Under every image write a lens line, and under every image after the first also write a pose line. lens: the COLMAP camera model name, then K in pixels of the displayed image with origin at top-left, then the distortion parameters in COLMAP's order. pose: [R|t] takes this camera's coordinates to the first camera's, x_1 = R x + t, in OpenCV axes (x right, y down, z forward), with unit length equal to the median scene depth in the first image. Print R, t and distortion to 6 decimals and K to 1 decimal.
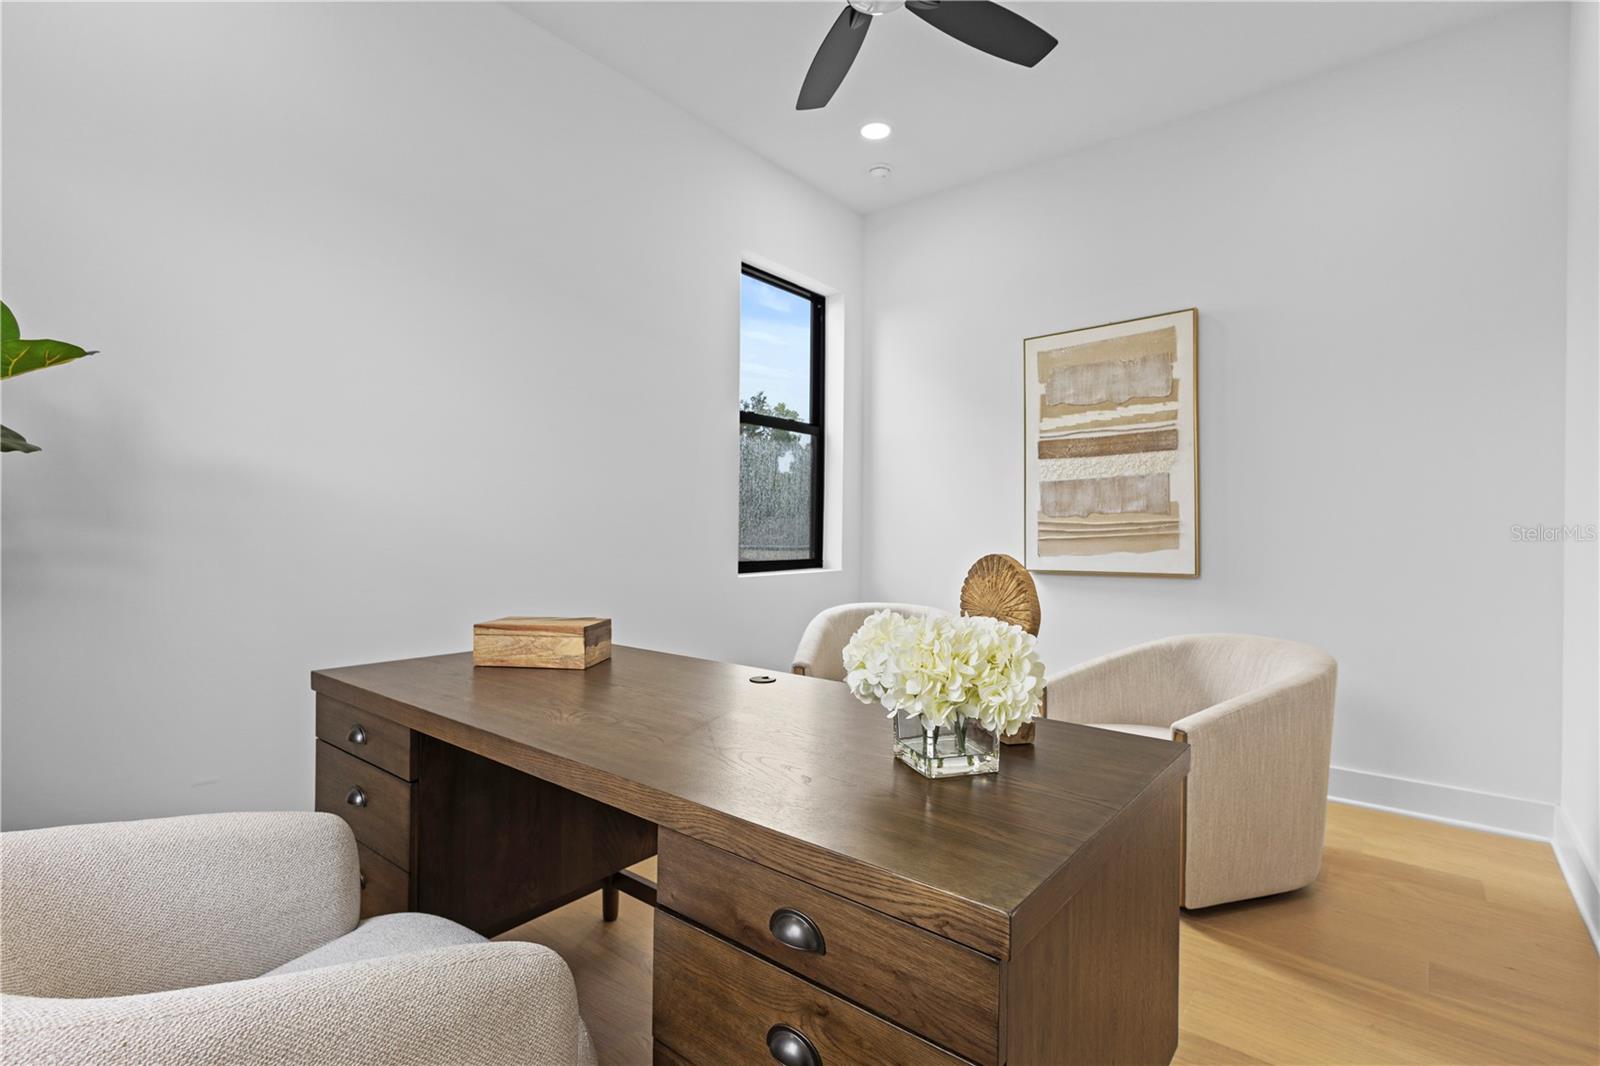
lens RADIAL K [[753.6, 0, 799.8], [0, 753.6, 527.1], [0, 0, 1]] dist [0.009190, -0.000239]
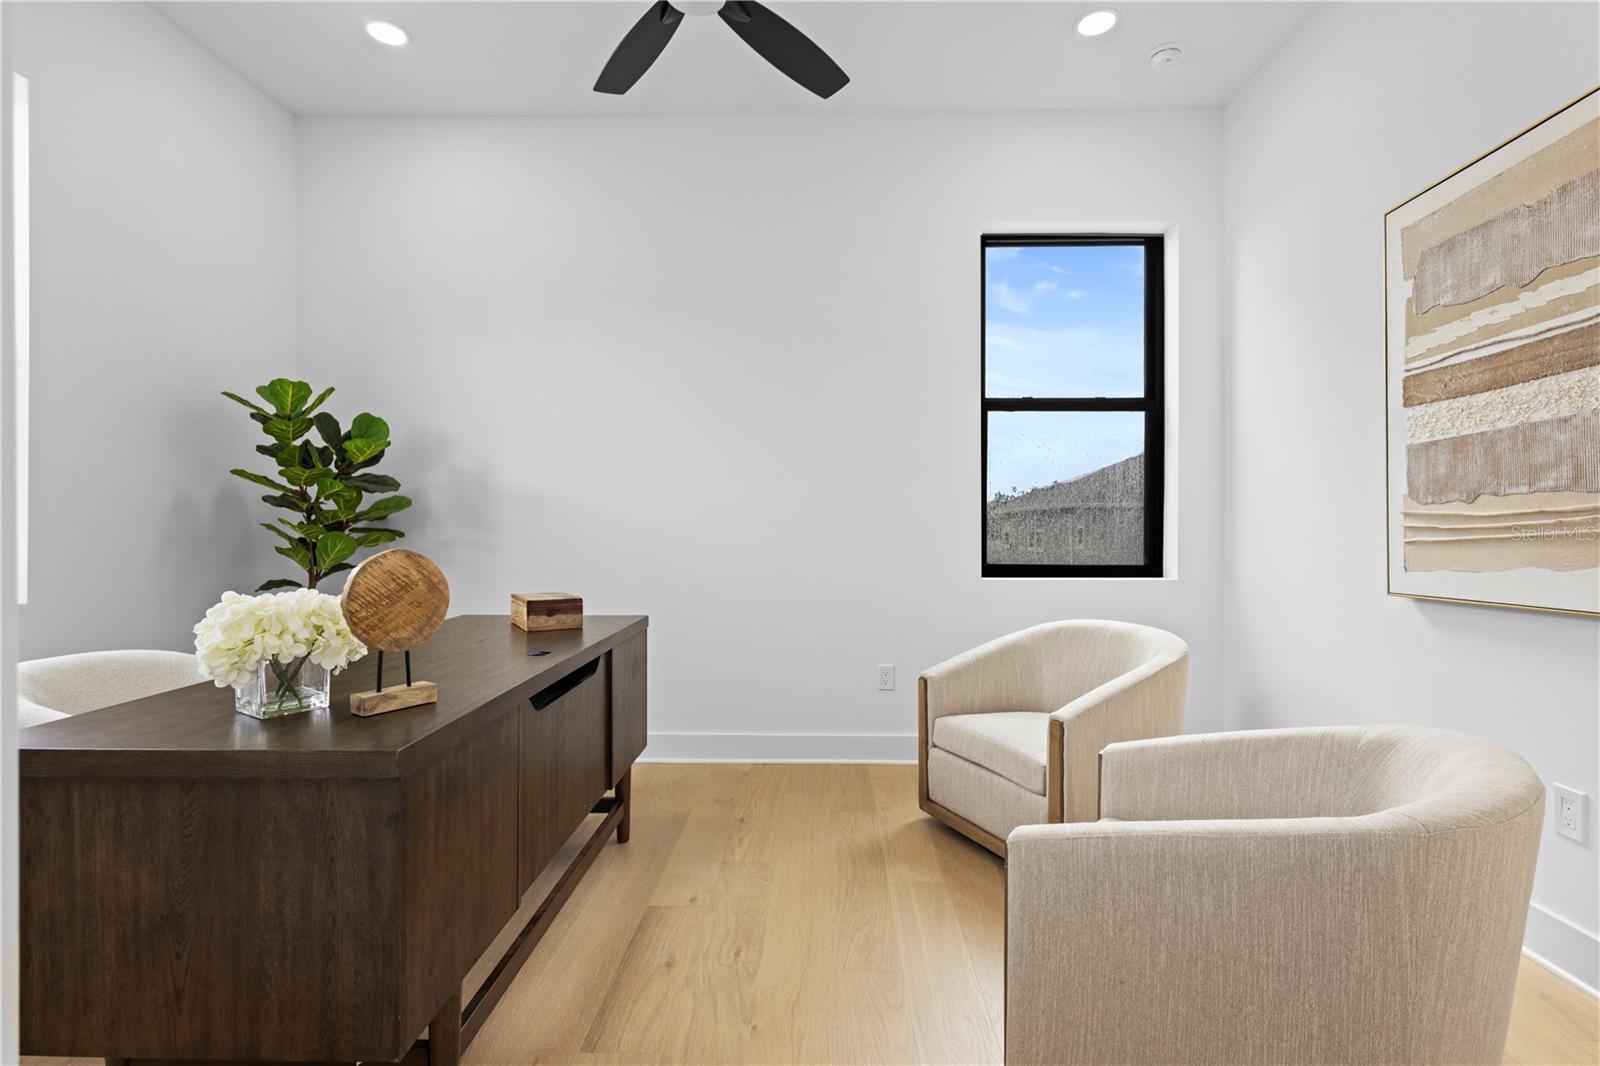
lens RADIAL K [[746.5, 0, 795.5], [0, 746.5, 528.0], [0, 0, 1]] dist [-0.005213, -0.000774]
pose [[0.602897, -0.007220, -0.797787, 0.509661], [0.005179, 0.999973, -0.005136, 0.005618], [0.797802, -0.001035, 0.602918, 0.270356]]
